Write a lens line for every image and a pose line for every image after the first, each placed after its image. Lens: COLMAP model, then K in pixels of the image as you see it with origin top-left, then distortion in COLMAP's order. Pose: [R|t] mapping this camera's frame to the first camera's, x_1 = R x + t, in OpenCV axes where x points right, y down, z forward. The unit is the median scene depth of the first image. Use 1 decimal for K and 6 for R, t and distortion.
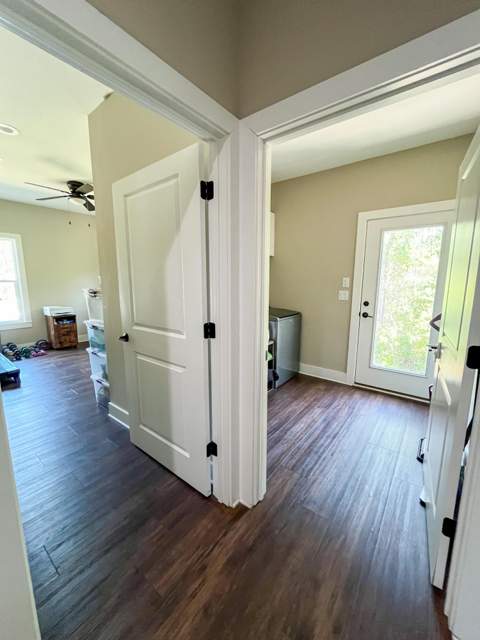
lens RADIAL K [[258.2, 0, 238.5], [0, 258.2, 321.6], [0, 0, 1]] dist [0.003967, -0.000313]
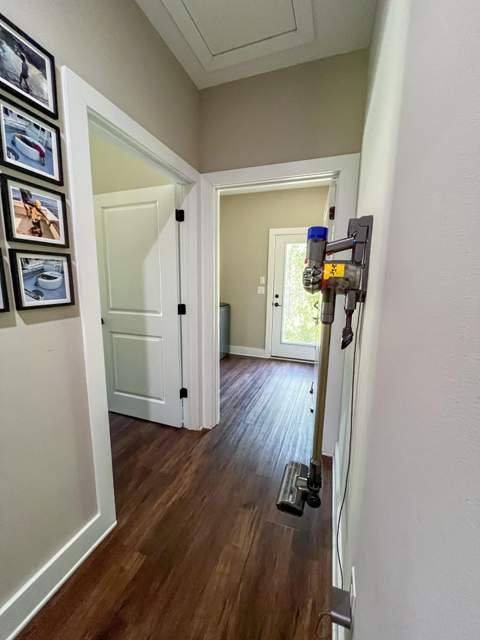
lens RADIAL K [[258.2, 0, 240.5], [0, 258.2, 321.3], [0, 0, 1]] dist [0.003967, -0.000313]
pose [[0.949106, -0.034392, 0.313073, -0.197500], [0.034744, 0.999386, 0.004456, 0.083608], [-0.313034, 0.006648, 0.949719, -0.386231]]
